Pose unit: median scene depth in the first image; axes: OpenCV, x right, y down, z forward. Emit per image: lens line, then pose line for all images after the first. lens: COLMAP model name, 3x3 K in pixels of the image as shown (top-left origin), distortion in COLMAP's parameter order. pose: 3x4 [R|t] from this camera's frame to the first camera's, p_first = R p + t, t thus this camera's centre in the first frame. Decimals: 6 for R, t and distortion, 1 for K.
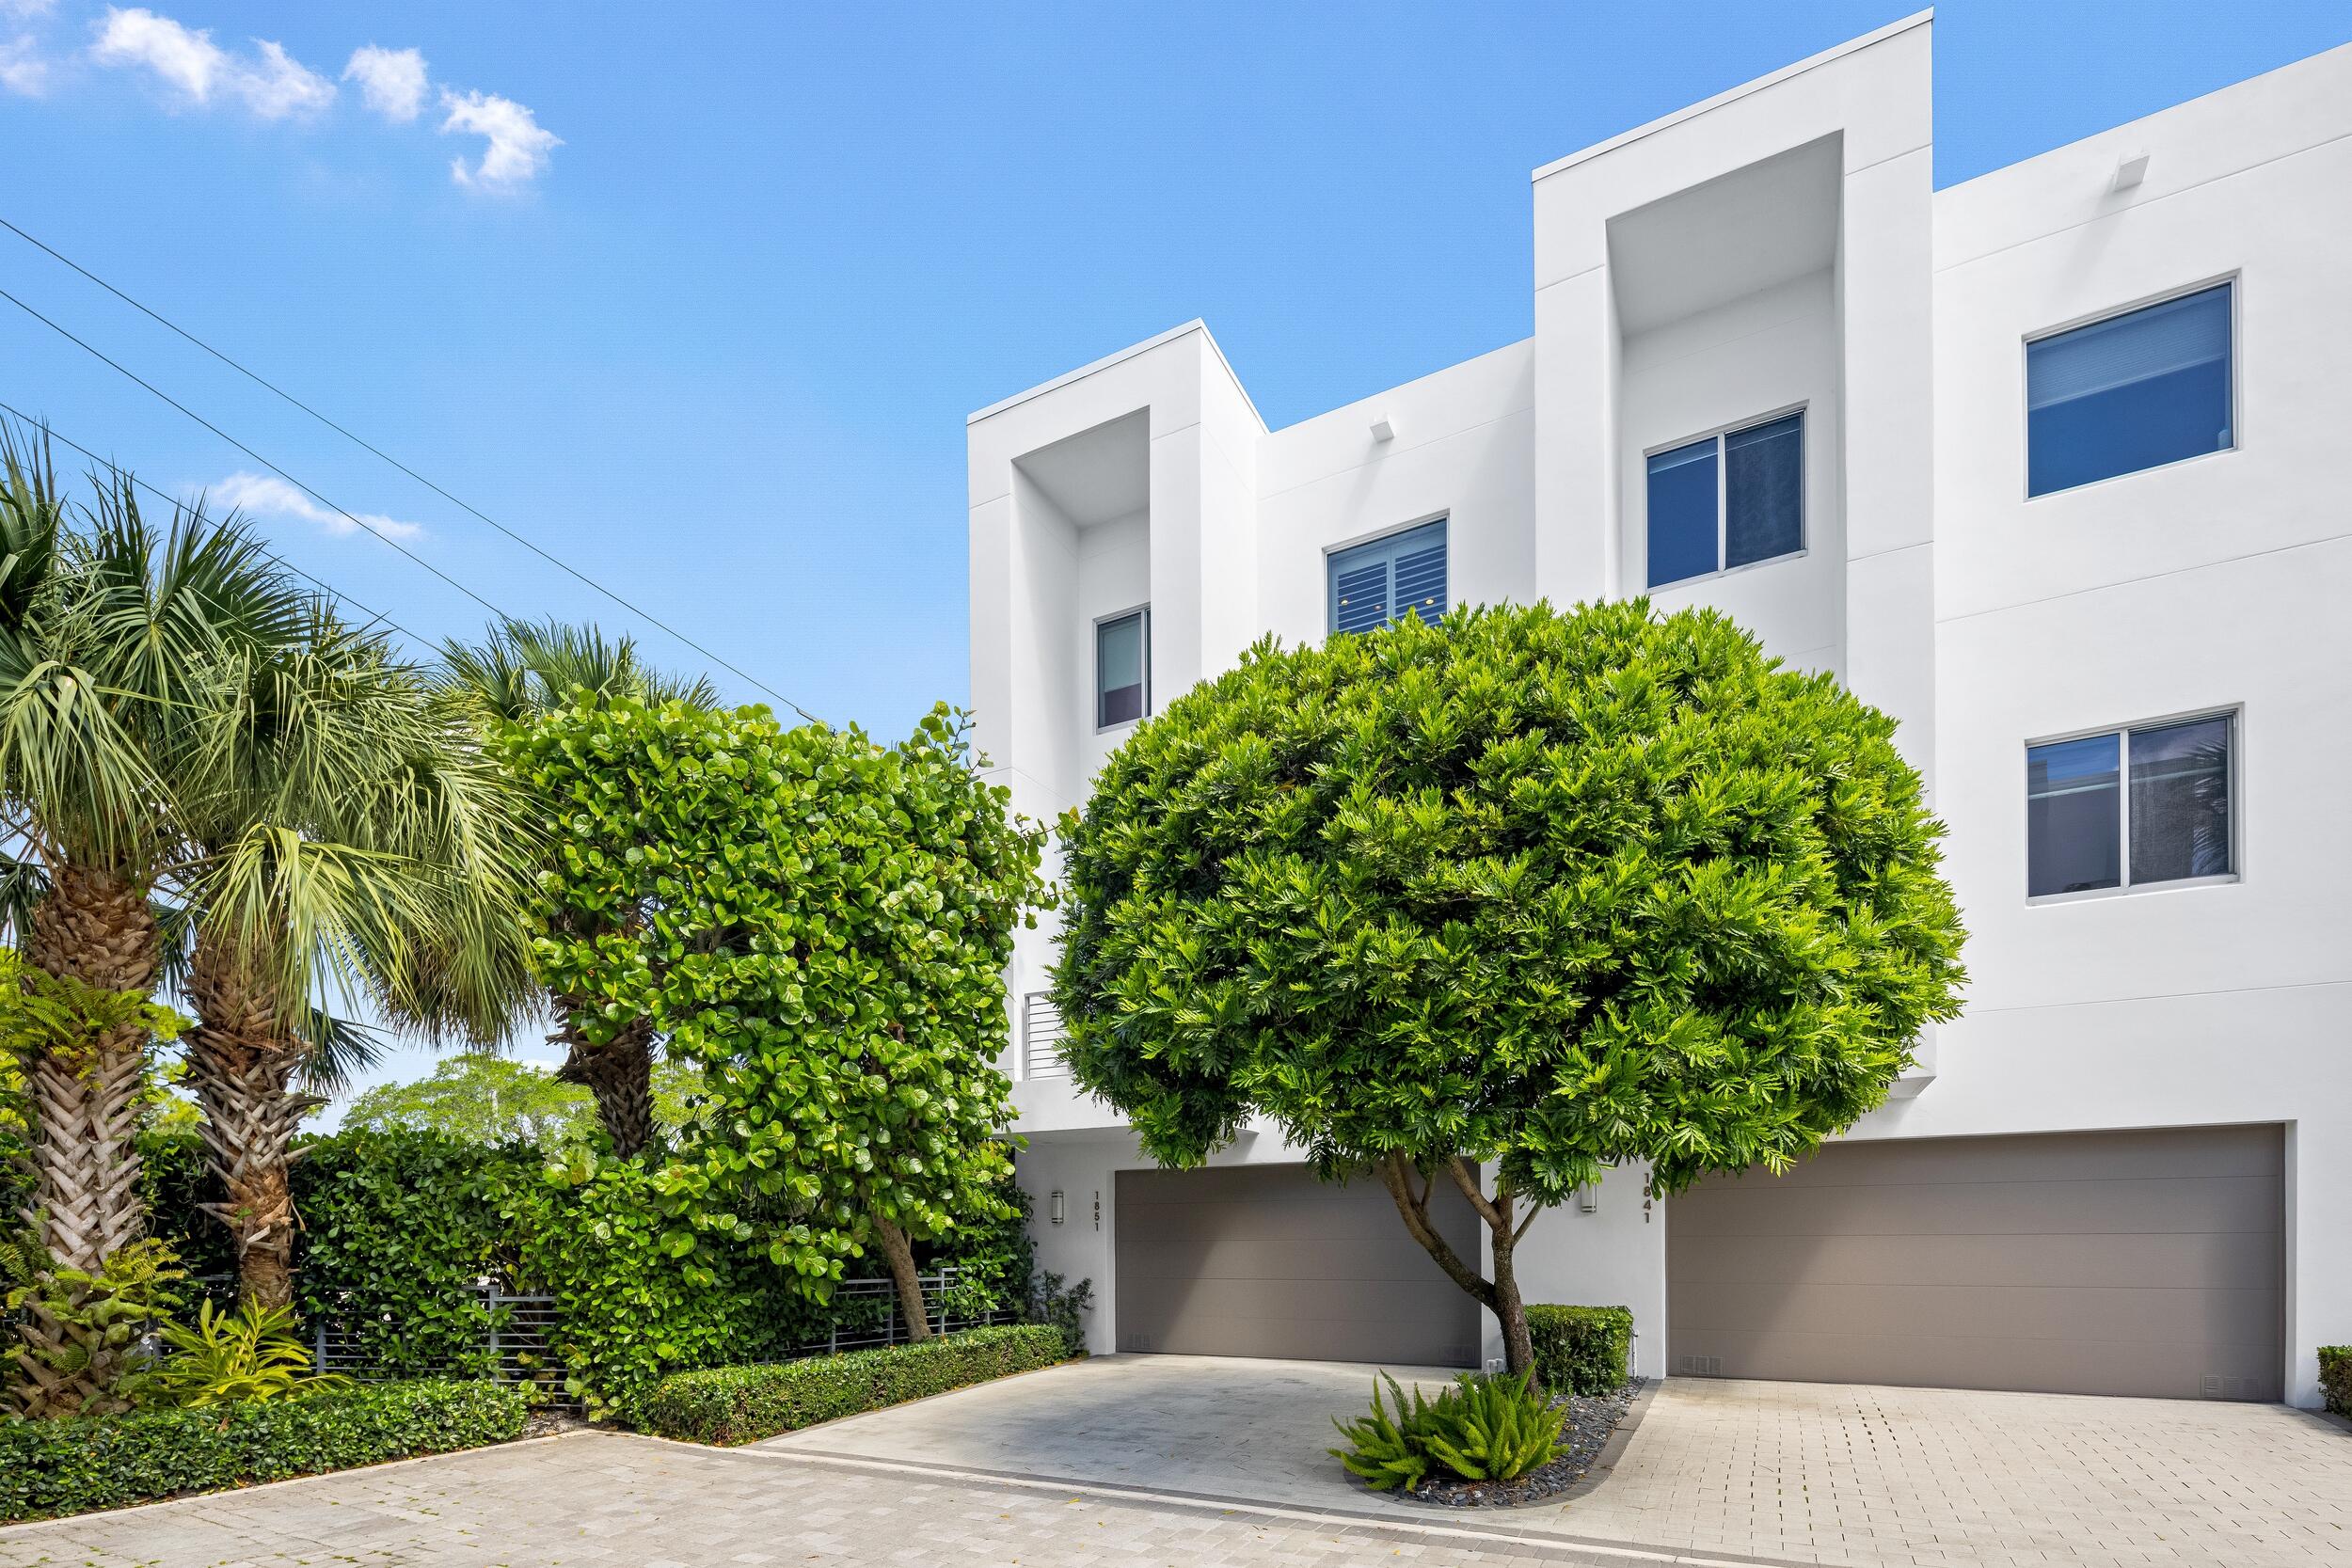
lens RADIAL K [[1193.3, 0, 1177.2], [0, 1193.3, 749.4], [0, 0, 1]] dist [0.000579, -0.000245]
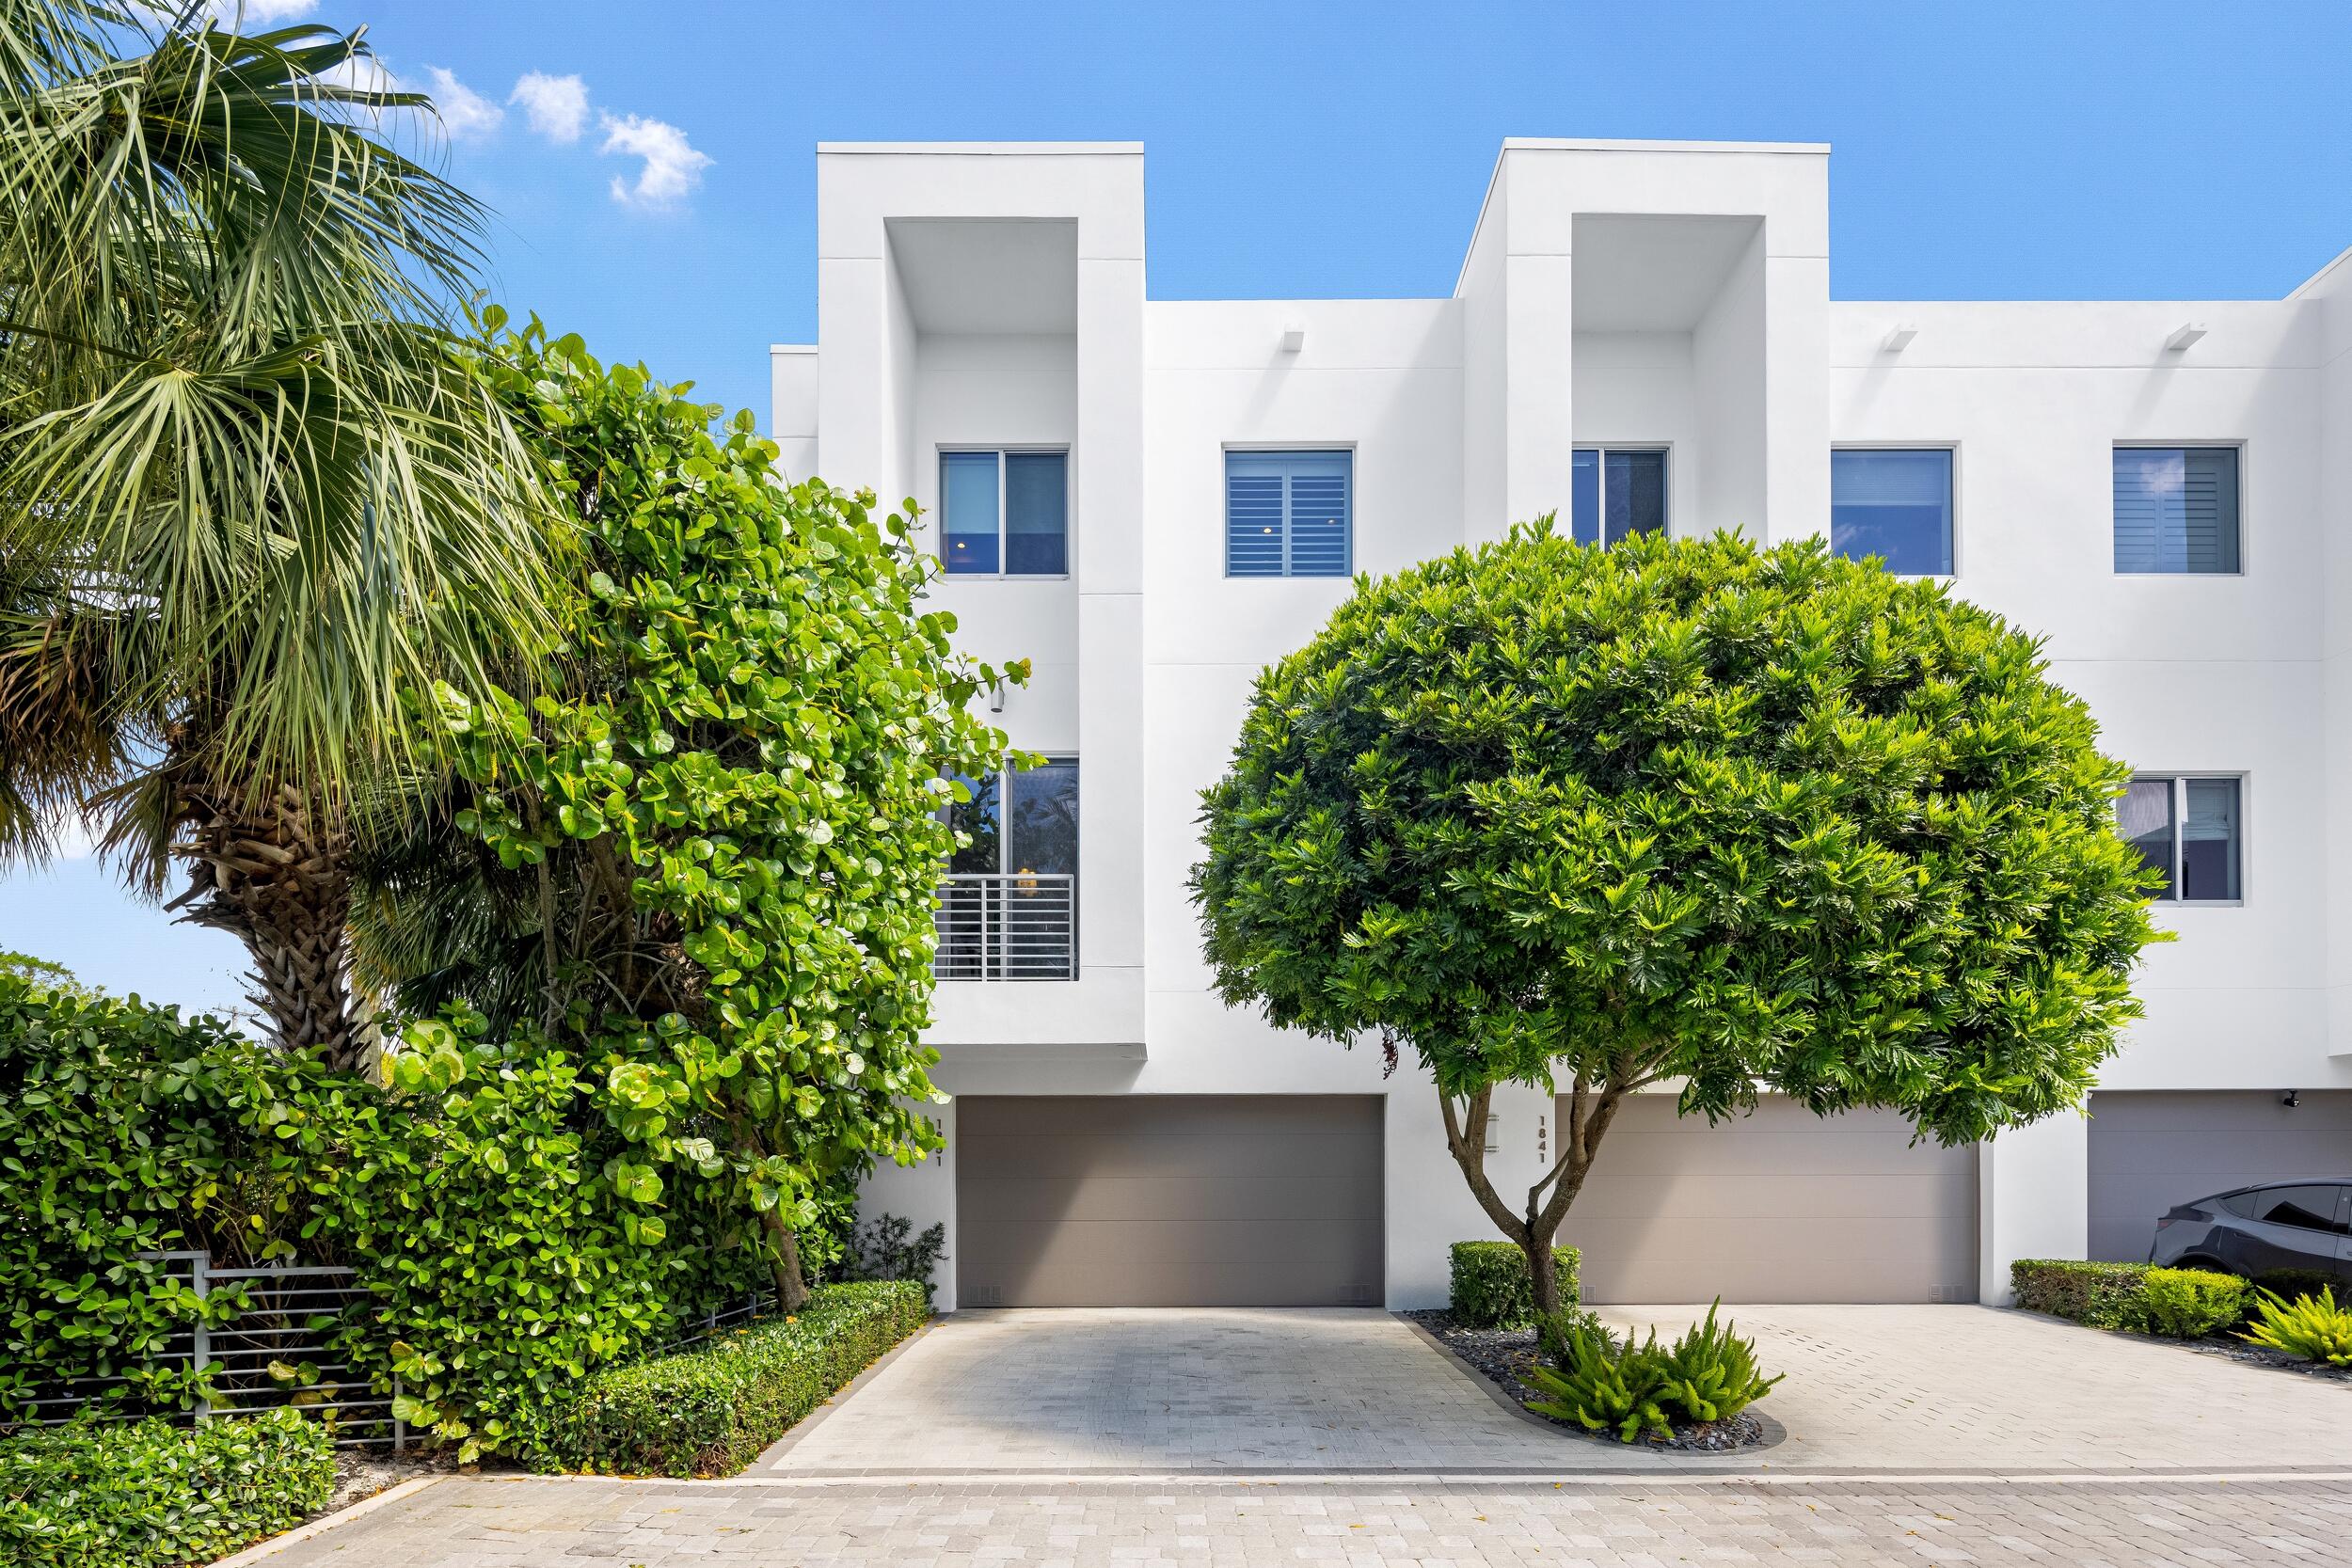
lens RADIAL K [[1193.3, 0, 1177.2], [0, 1193.3, 749.4], [0, 0, 1]] dist [0.000579, -0.000245]
pose [[0.859182, 0.175421, 0.480660, -0.498771], [-0.197109, 0.980366, -0.005459, 0.122530], [-0.472181, -0.090053, 0.876890, 0.295572]]
